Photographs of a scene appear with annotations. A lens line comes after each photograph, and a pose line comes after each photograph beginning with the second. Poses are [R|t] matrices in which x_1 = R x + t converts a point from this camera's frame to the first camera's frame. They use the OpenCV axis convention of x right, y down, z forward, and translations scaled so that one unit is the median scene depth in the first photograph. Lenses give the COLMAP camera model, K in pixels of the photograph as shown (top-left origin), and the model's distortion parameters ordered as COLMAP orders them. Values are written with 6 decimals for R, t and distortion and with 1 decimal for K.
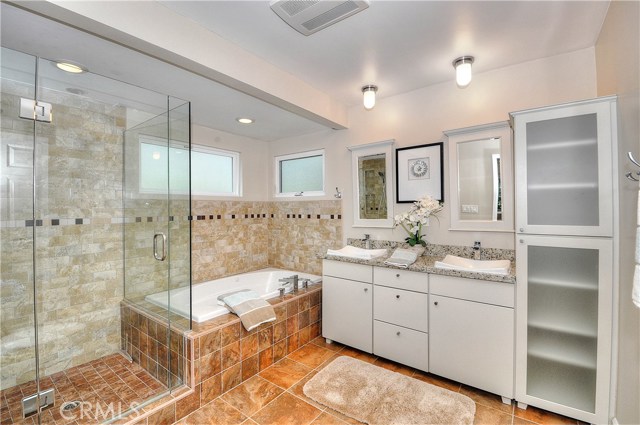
lens RADIAL K [[281.4, 0, 322.8], [0, 281.4, 210.0], [0, 0, 1]] dist [-0.004211, -0.006812]
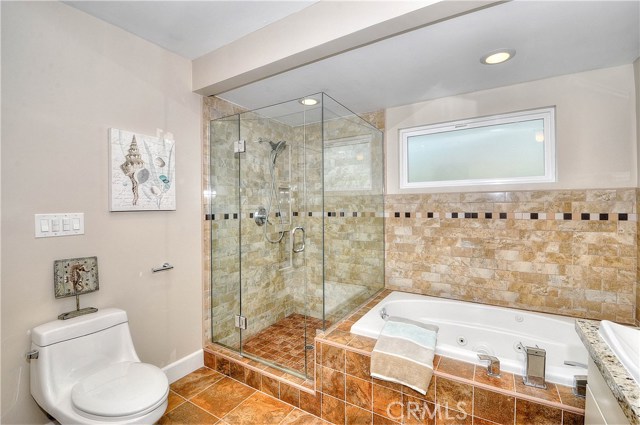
lens RADIAL K [[281.4, 0, 322.6], [0, 281.4, 210.7], [0, 0, 1]] dist [-0.004211, -0.006812]
pose [[0.086829, 0.017772, -0.996065, 0.275967], [-0.000356, 0.999841, 0.017809, 0.001209], [0.996223, -0.001191, 0.086822, 0.537203]]
